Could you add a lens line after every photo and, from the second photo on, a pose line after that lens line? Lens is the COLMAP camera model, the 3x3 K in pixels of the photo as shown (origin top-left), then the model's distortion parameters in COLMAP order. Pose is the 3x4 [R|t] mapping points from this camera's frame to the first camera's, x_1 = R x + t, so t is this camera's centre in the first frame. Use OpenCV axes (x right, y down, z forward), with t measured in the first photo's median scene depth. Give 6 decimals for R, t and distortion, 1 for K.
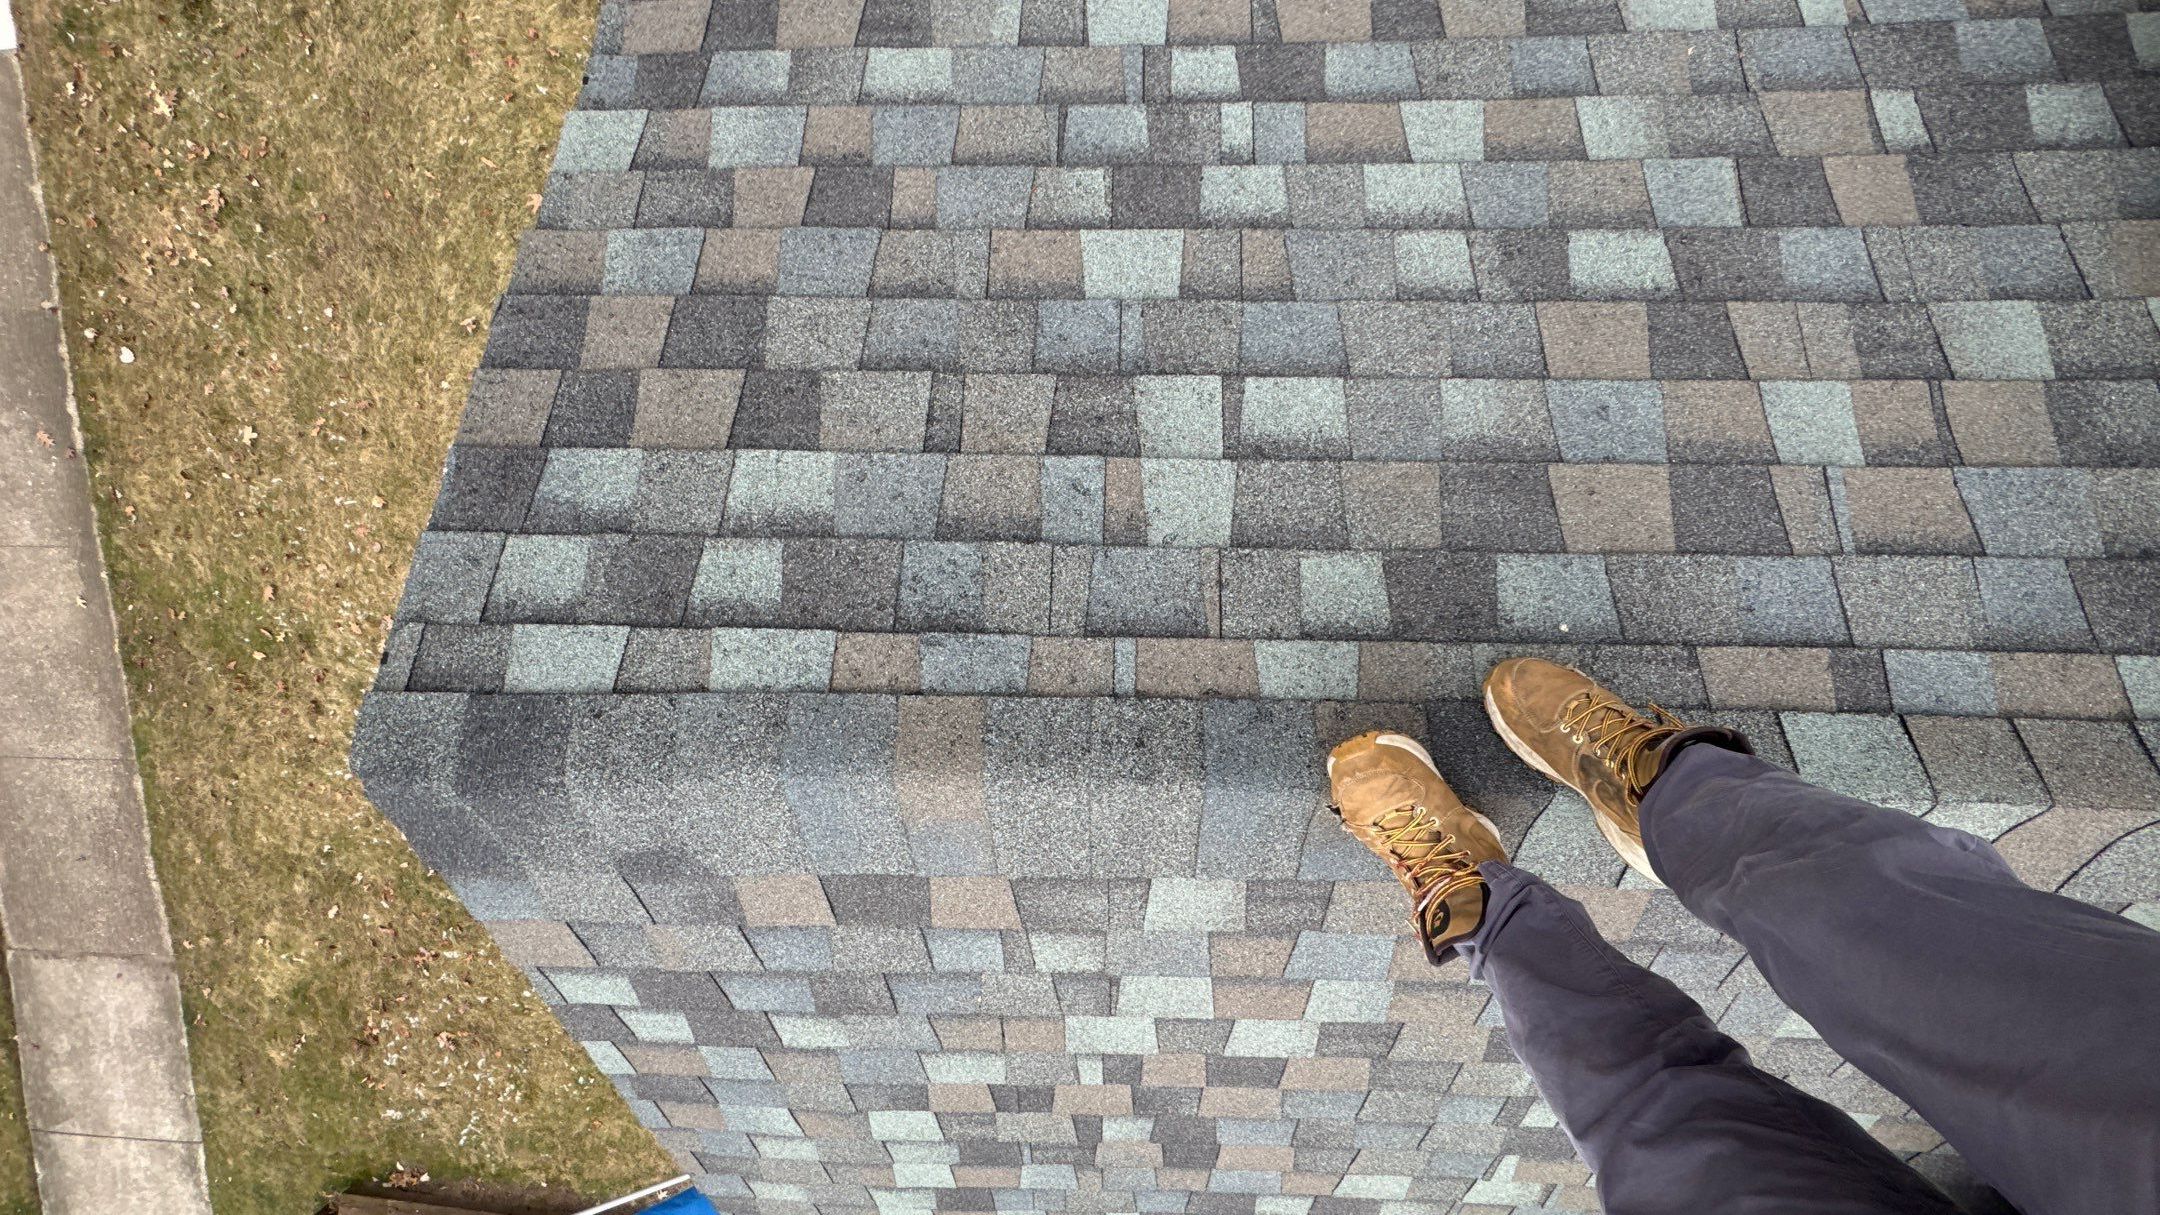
lens RADIAL K [[857.0, 0, 1078.3], [0, 857.0, 606.4], [0, 0, 1]] dist [-0.003961, 0.000616]
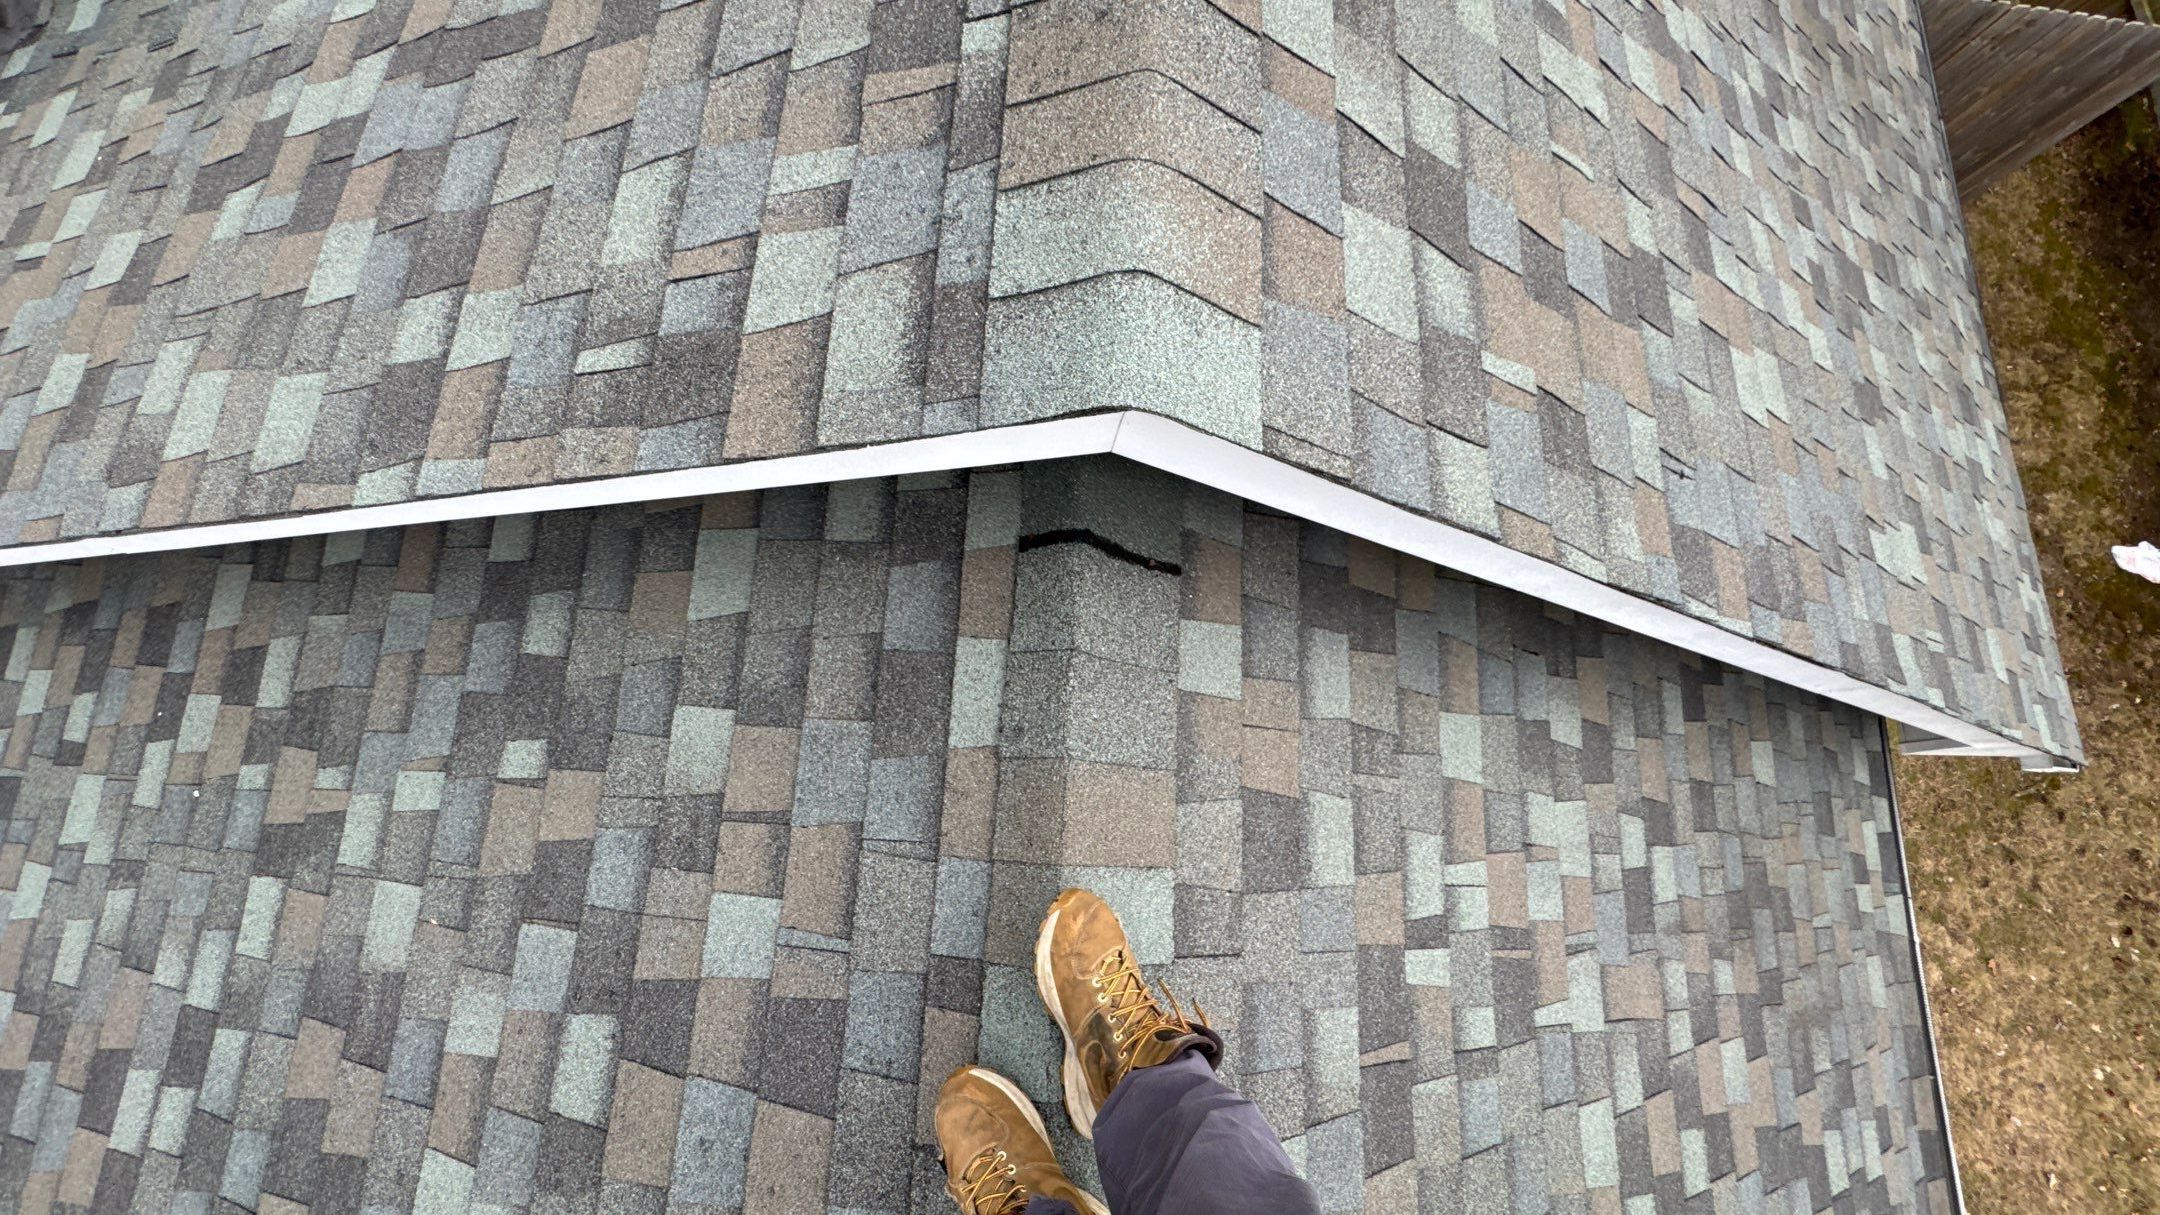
lens RADIAL K [[857.0, 0, 1081.6], [0, 857.0, 601.6], [0, 0, 1]] dist [-0.003961, 0.000616]
pose [[0.032442, -0.953468, 0.299745, 0.925854], [0.997867, 0.013901, -0.063785, 0.266708], [0.056650, 0.301175, 0.951885, -0.122223]]
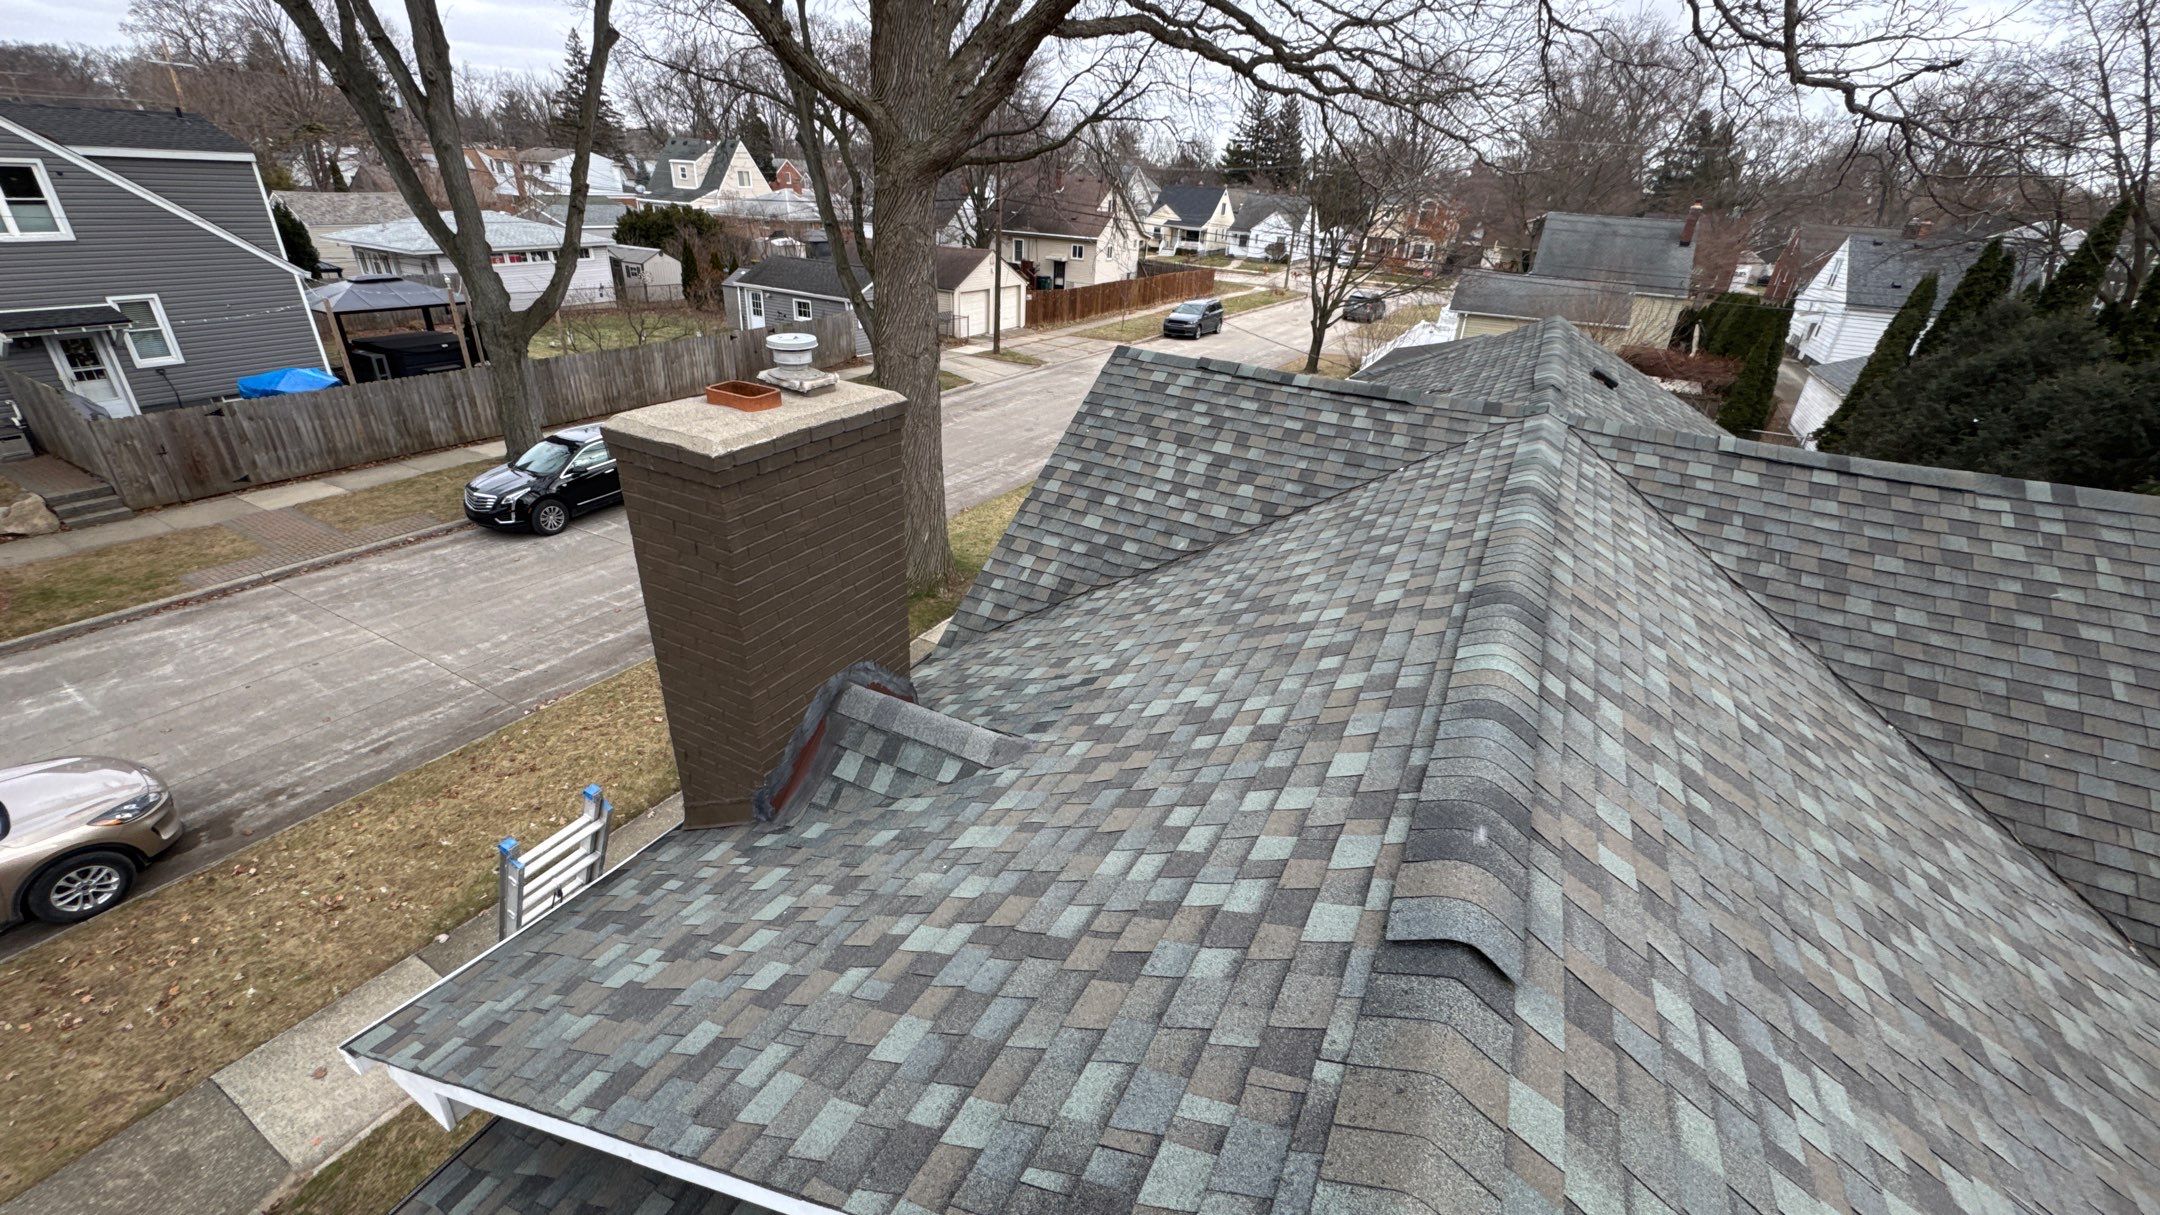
lens RADIAL K [[857.0, 0, 1081.6], [0, 857.0, 605.3], [0, 0, 1]] dist [-0.003961, 0.000616]
pose [[0.444764, -0.322901, 0.835416, 0.579964], [0.893039, 0.088739, -0.441143, 0.304707], [0.068312, 0.942264, 0.327831, -0.718067]]
